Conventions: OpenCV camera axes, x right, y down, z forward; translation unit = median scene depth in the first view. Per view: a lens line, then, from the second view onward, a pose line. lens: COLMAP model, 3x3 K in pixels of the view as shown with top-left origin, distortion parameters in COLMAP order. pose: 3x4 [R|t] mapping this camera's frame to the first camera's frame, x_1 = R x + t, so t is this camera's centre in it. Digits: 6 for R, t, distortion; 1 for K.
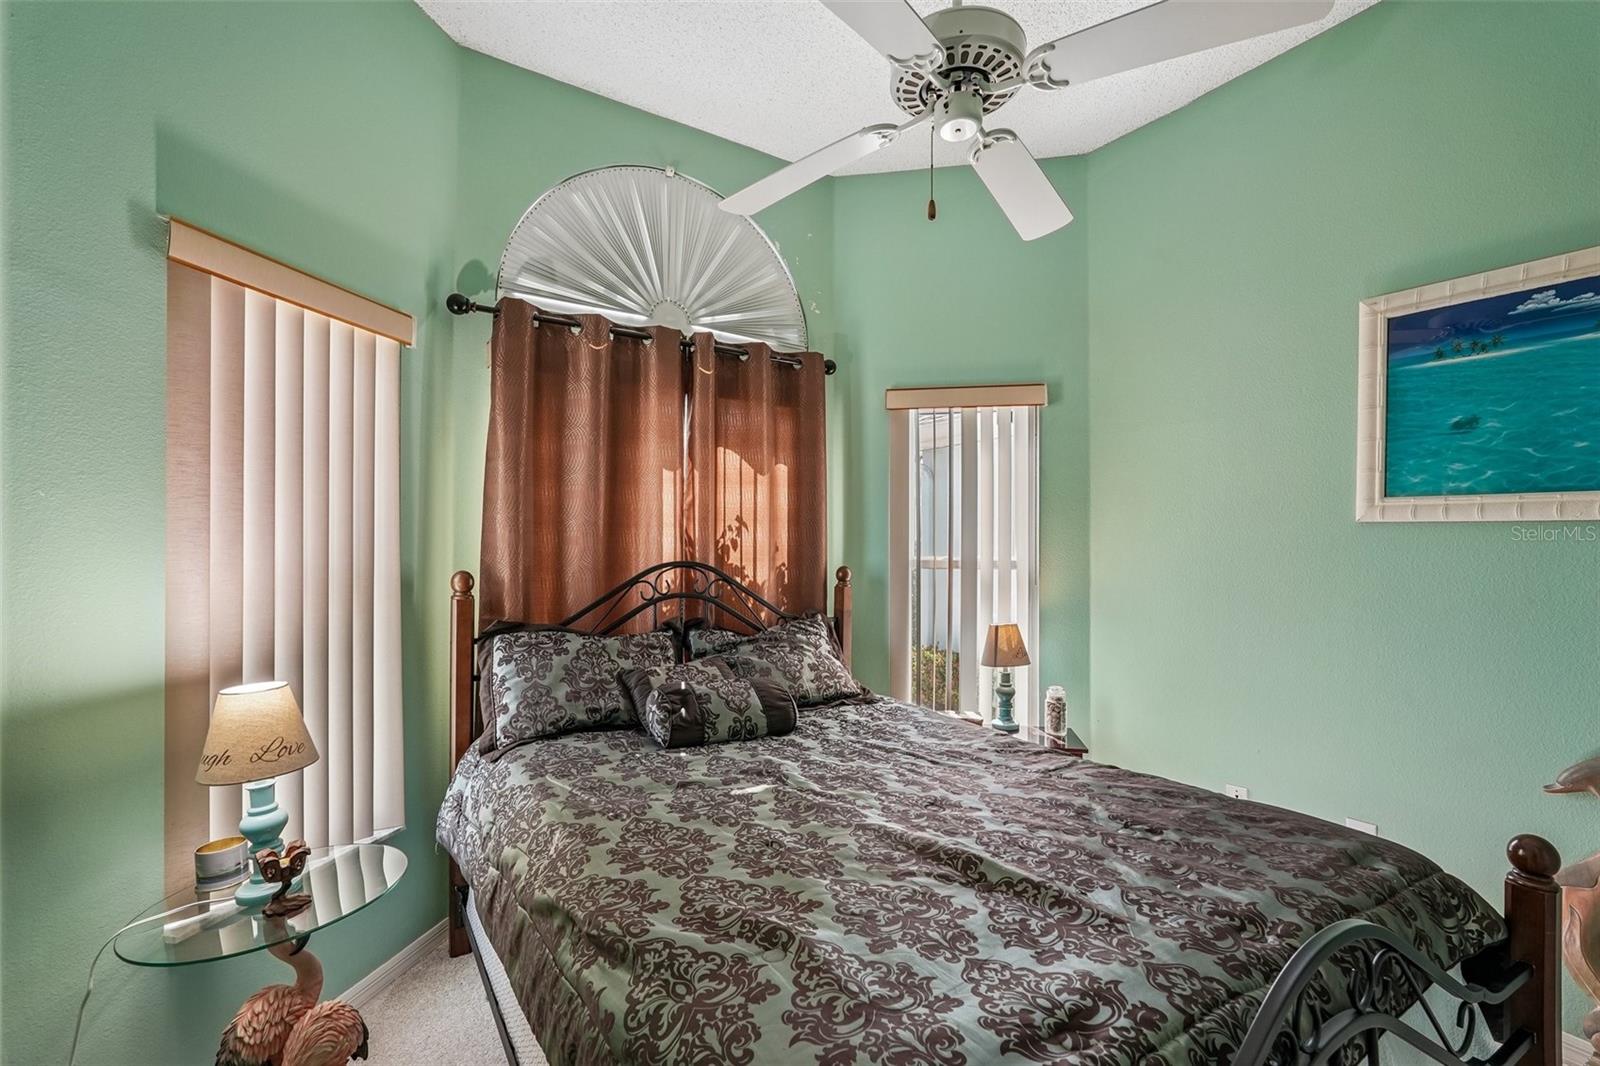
lens RADIAL K [[710.8, 0, 800.0], [0, 710.8, 533.0], [0, 0, 1]] dist [-0.001331, 0.000318]
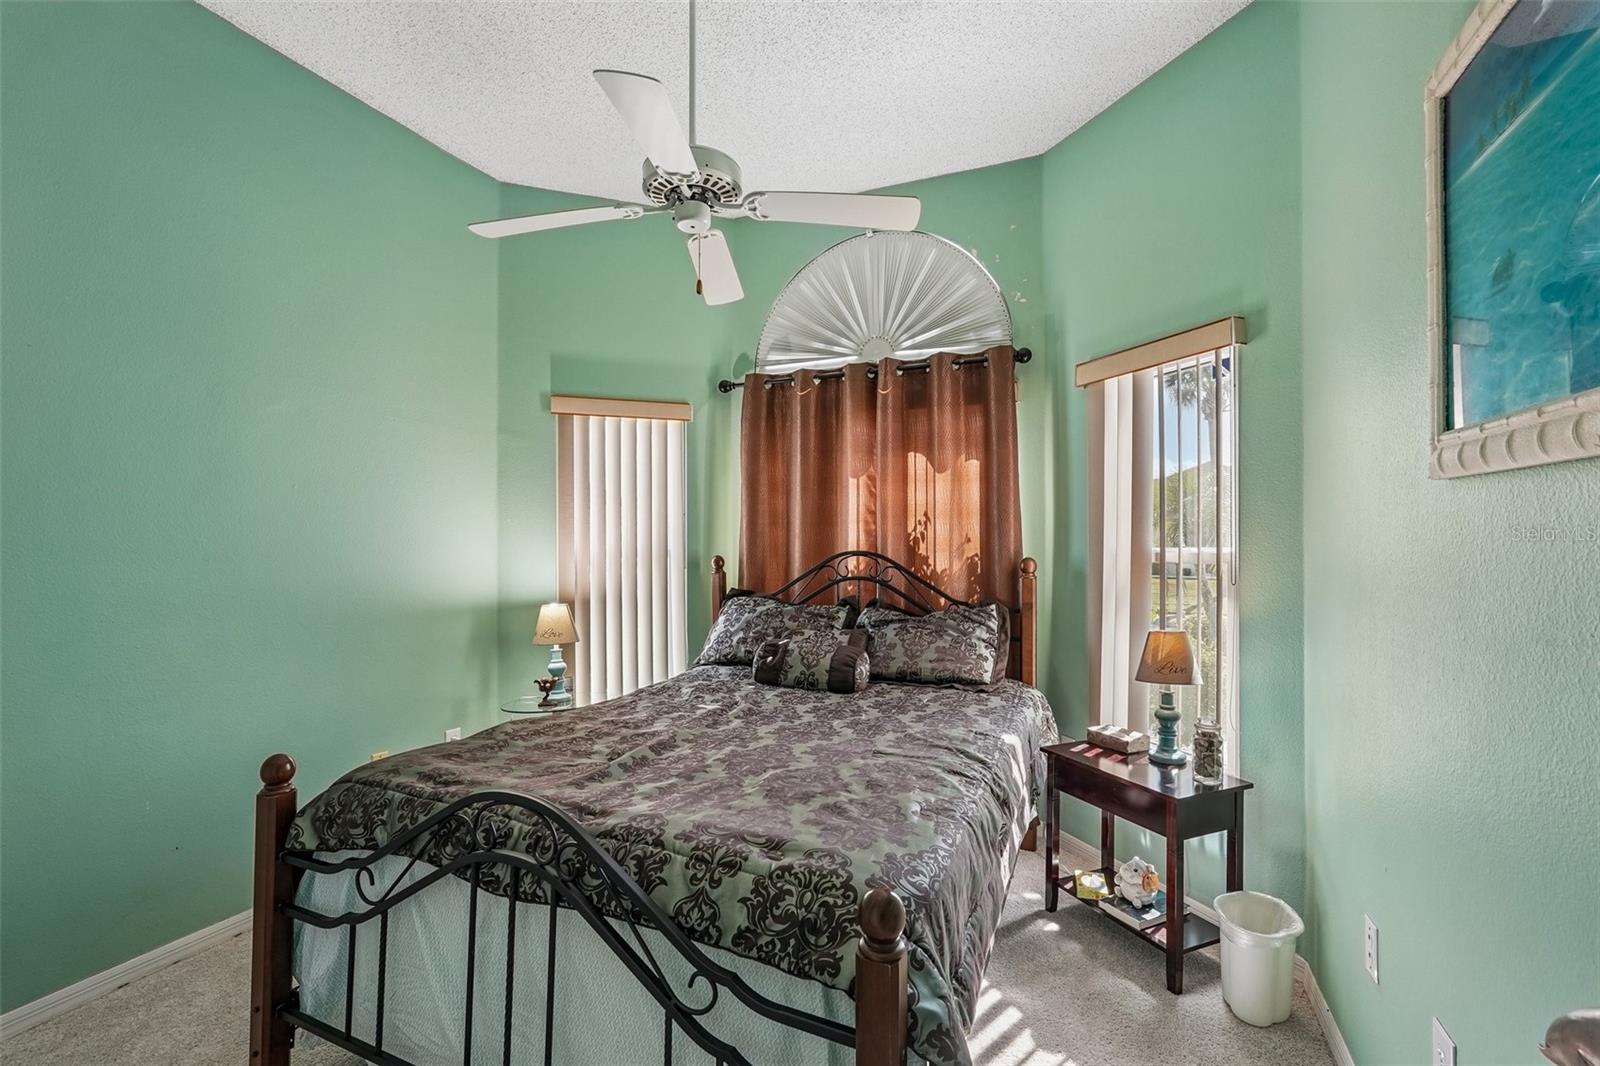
lens RADIAL K [[710.8, 0, 800.0], [0, 710.8, 533.0], [0, 0, 1]] dist [-0.001331, 0.000318]
pose [[0.553629, -0.014381, -0.832639, 0.765991], [0.024191, 0.999707, -0.001182, 0.006764], [0.832412, -0.019488, 0.553815, 0.215624]]
